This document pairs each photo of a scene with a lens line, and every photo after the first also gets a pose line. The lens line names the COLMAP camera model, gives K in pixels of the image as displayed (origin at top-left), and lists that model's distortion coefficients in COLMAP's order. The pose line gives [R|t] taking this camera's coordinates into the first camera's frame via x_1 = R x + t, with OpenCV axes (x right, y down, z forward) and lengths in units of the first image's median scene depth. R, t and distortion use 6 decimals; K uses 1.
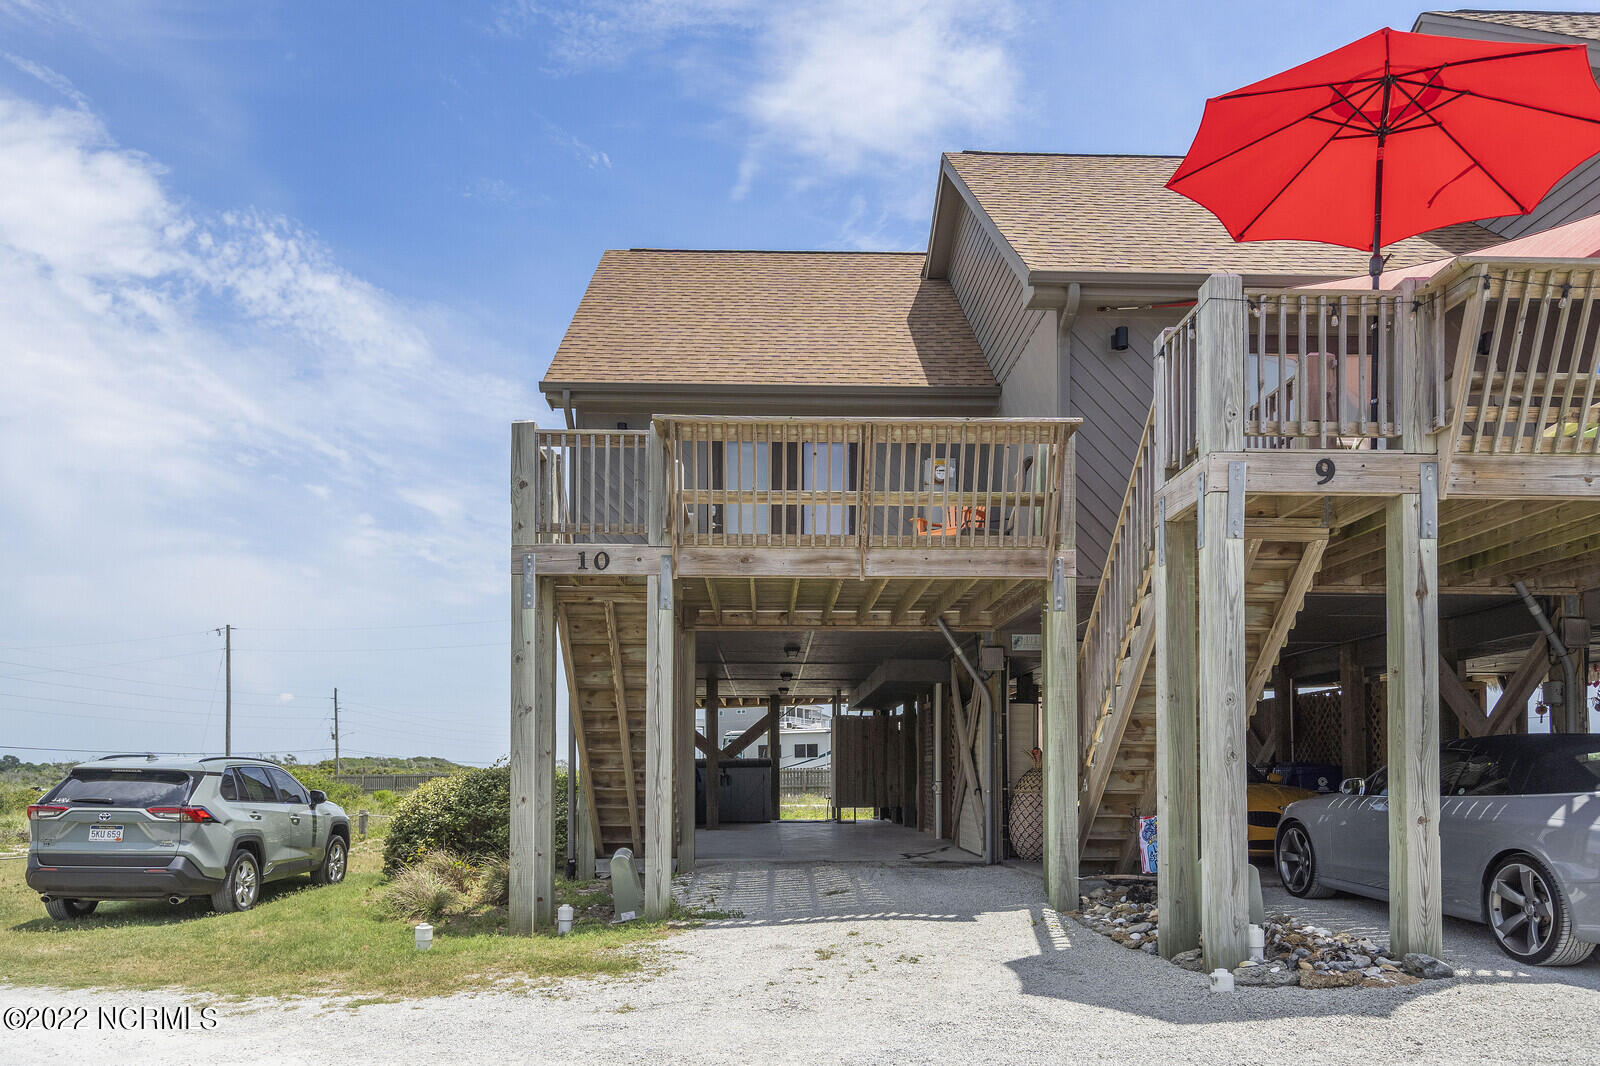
lens RADIAL K [[1028.7, 0, 800.0], [0, 1028.7, 533.0], [0, 0, 1]] dist [0.222359, 0.000181]
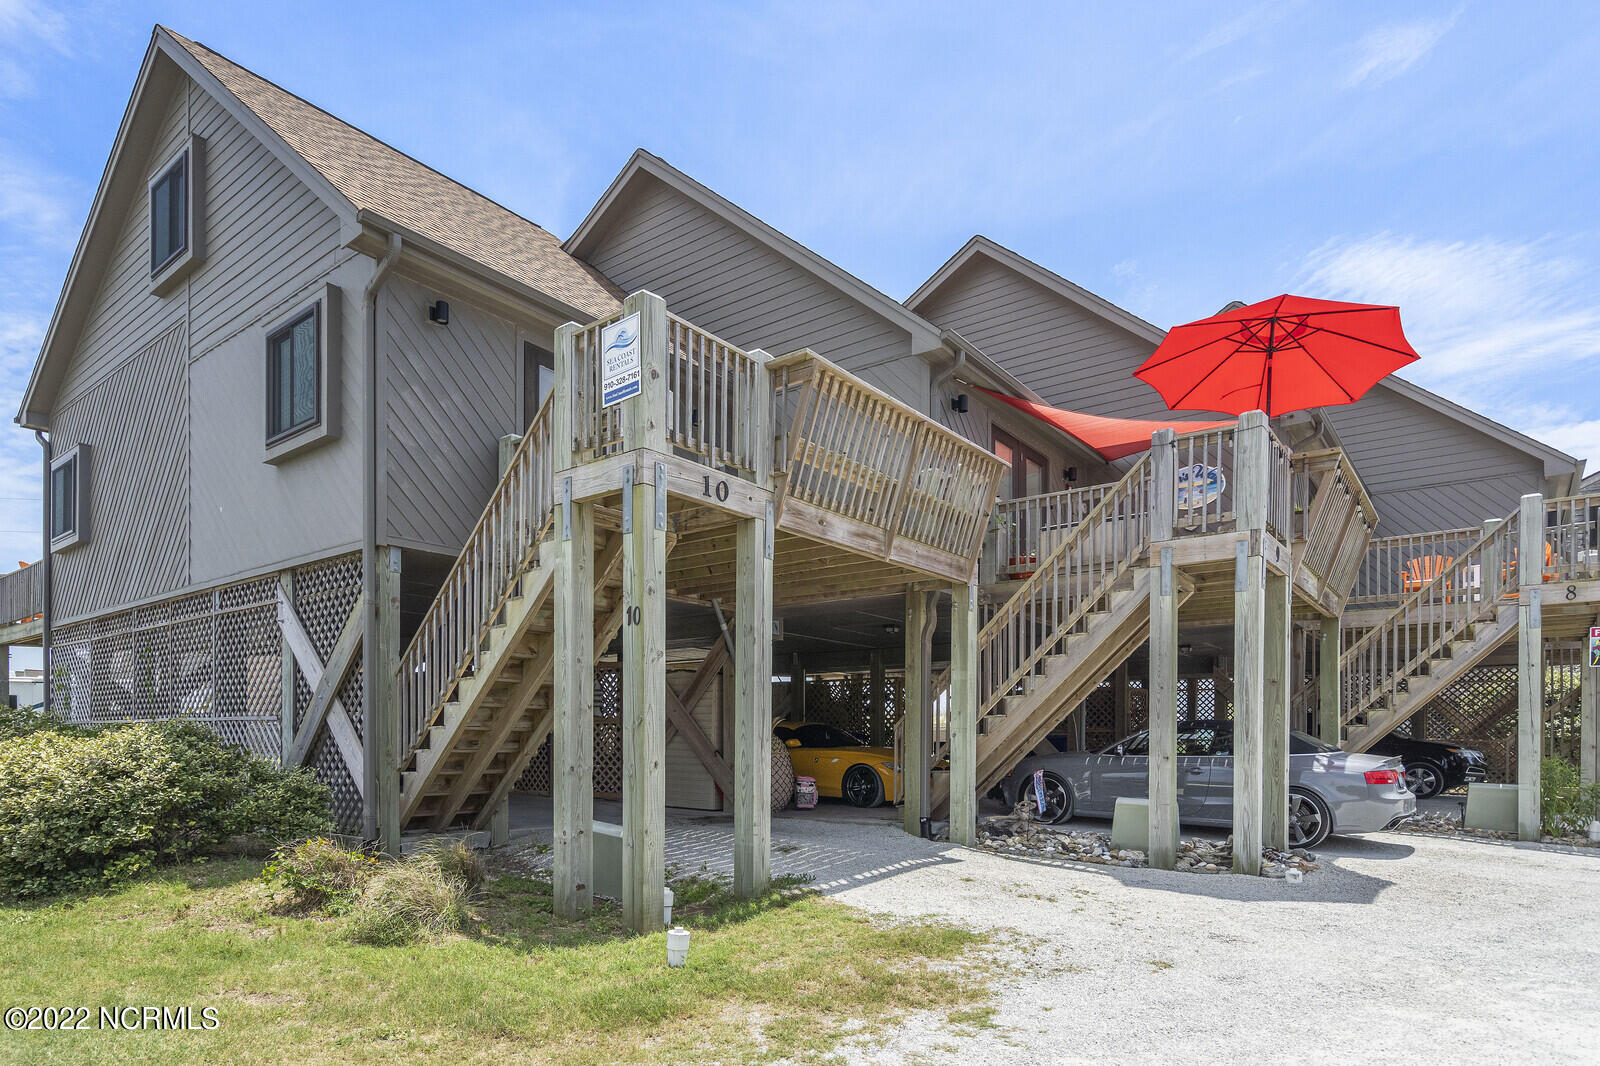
lens RADIAL K [[913.1, 0, 800.0], [0, 913.1, 533.0], [0, 0, 1]] dist [-0.002560, -0.000603]
pose [[0.670445, 0.175422, 0.720924, -0.680470], [-0.202950, 0.977951, -0.049225, 0.084111], [-0.713663, -0.113308, 0.691264, 0.434938]]
